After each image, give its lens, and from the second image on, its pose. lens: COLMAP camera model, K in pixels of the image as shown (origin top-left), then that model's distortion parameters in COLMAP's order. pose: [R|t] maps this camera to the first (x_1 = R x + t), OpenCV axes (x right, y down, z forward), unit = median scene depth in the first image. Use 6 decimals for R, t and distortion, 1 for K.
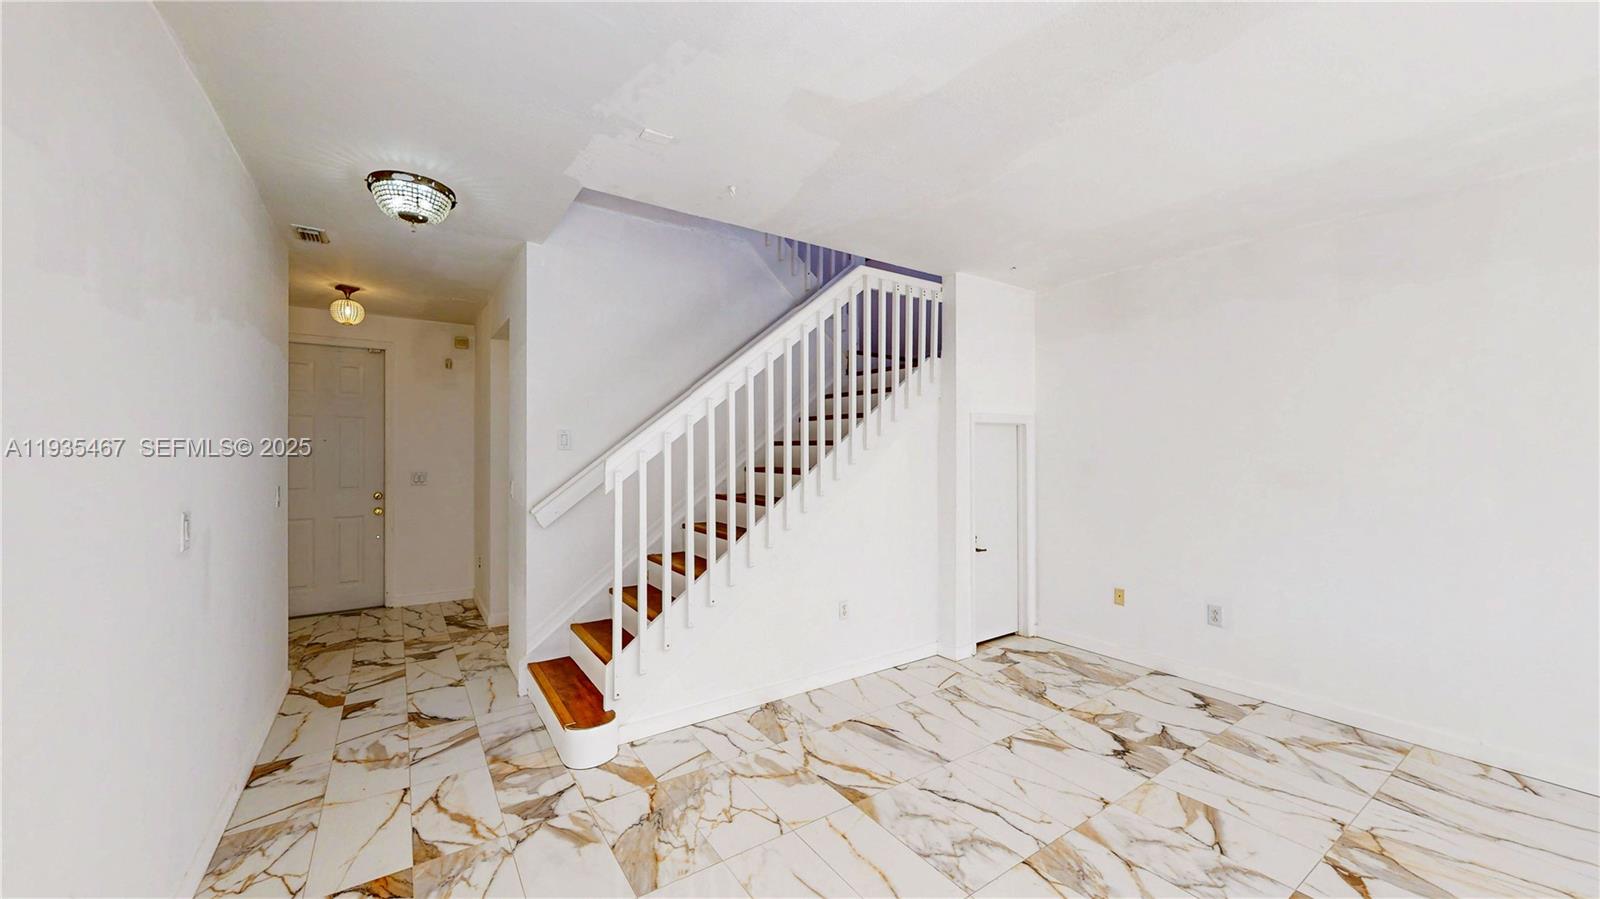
lens RADIAL K [[585.1, 0, 800.0], [0, 585.1, 449.5], [0, 0, 1]] dist [0.004404, 0.000207]
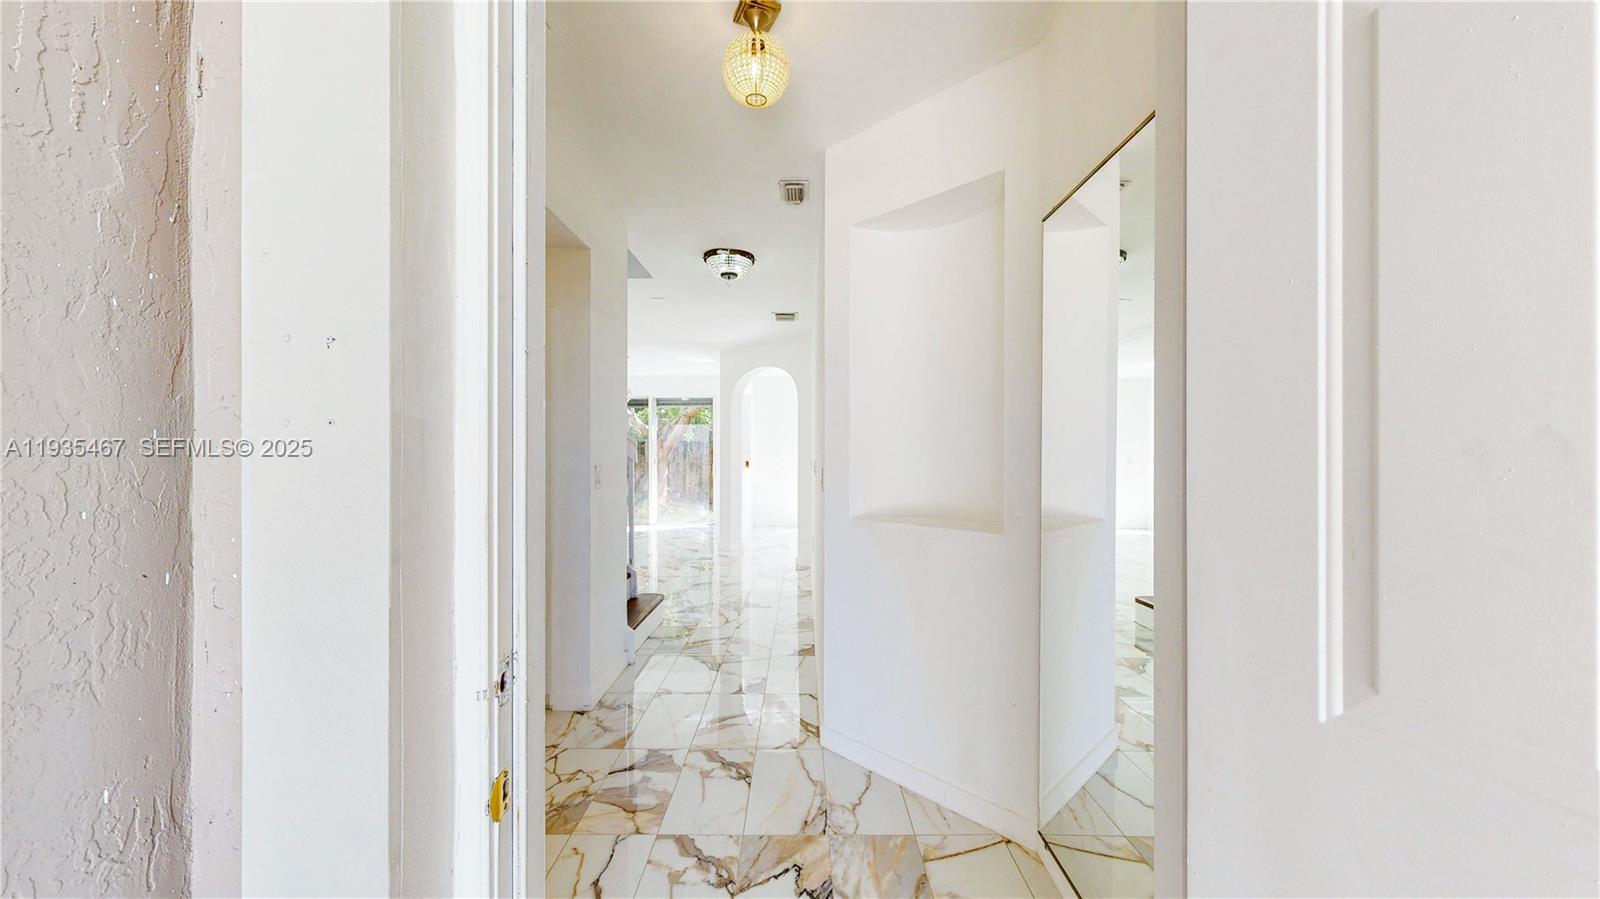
lens RADIAL K [[545.5, 0, 800.0], [0, 545.5, 449.5], [0, 0, 1]] dist [0.001288, 0.000074]
pose [[-0.823039, 0.000915, 0.567984, -1.121716], [-0.001497, 0.999992, -0.003781, 0.035481], [-0.567983, -0.003962, -0.823031, 1.434408]]
